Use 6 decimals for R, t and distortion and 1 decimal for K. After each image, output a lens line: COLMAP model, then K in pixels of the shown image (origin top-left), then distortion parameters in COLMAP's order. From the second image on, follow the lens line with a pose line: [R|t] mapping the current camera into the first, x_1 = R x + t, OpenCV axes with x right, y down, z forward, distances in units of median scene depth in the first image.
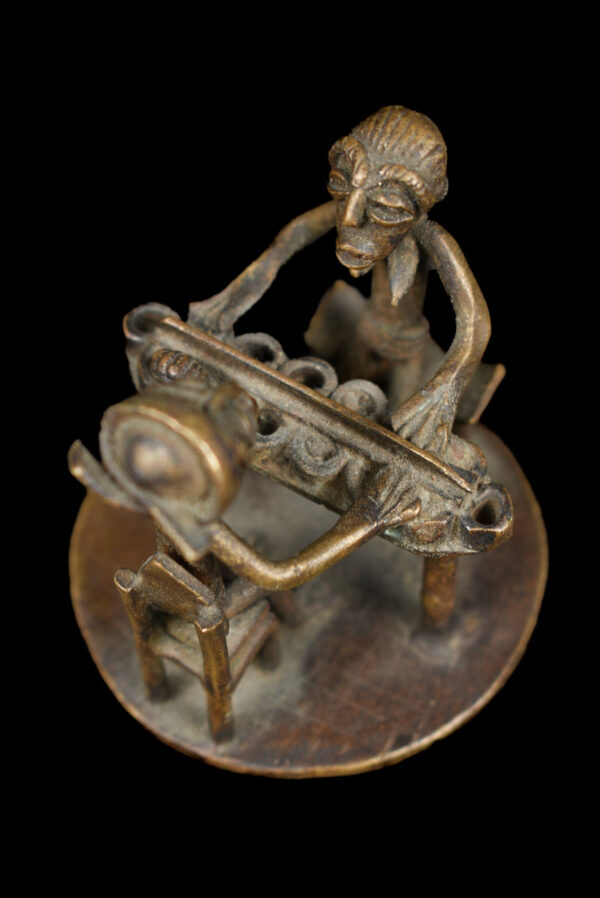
lens RADIAL K [[1893.1, 0, 303.5], [0, 1893.1, 449.4], [0, 0, 1]] dist [0.037082, 0.000000]
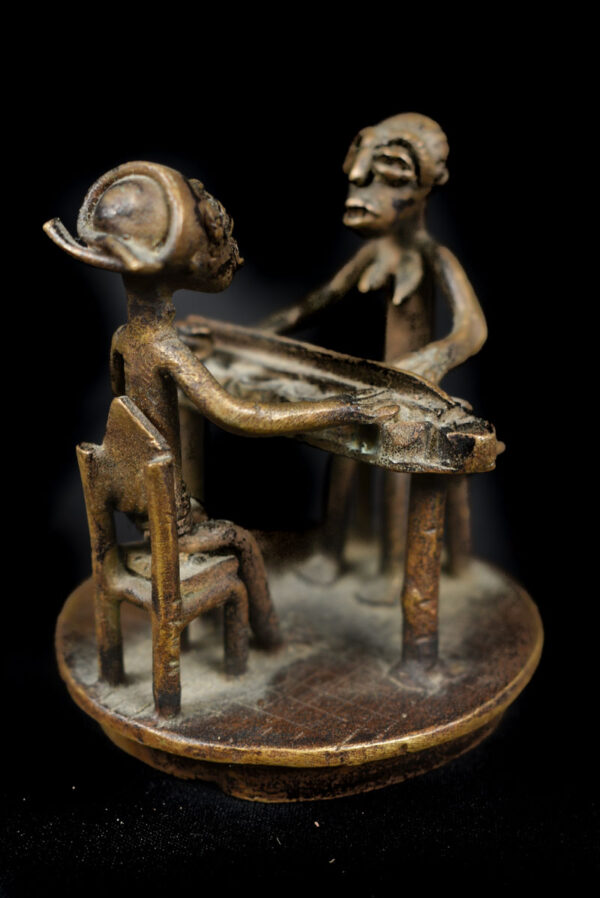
lens RADIAL K [[1252.8, 0, 294.5], [0, 1252.8, 446.6], [0, 0, 1]] dist [-0.046519, 0.000000]
pose [[0.986136, 0.069657, -0.150610, 0.097920], [-0.147154, 0.786559, -0.599725, 0.399924], [0.076688, 0.613574, 0.785905, 0.460618]]
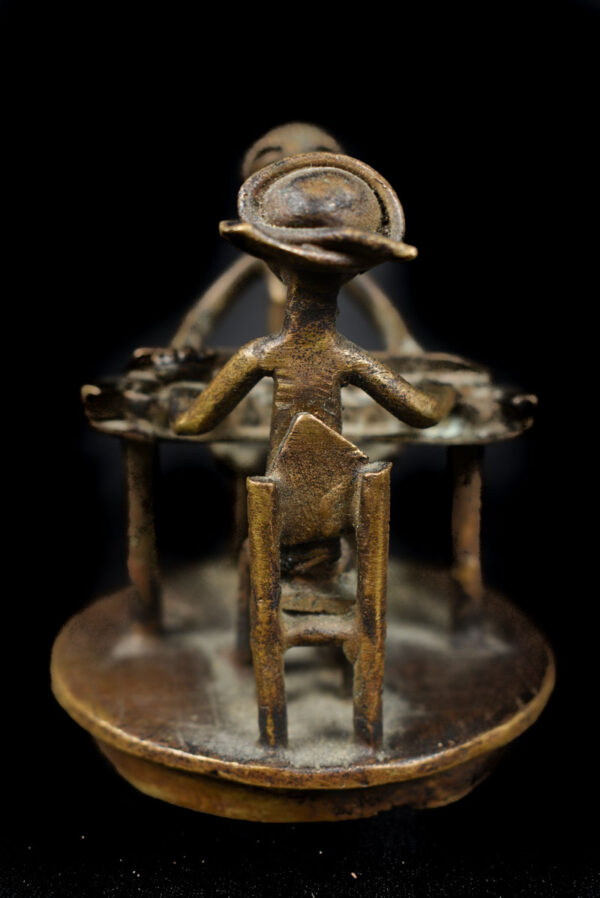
lens RADIAL K [[1252.8, 0, 300.1], [0, 1252.8, 448.7], [0, 0, 1]] dist [-0.046519, 0.000000]
pose [[0.801531, -0.126601, 0.584397, -0.374114], [0.487204, 0.704888, -0.515524, 0.327688], [-0.346669, 0.697929, 0.626671, 0.575791]]
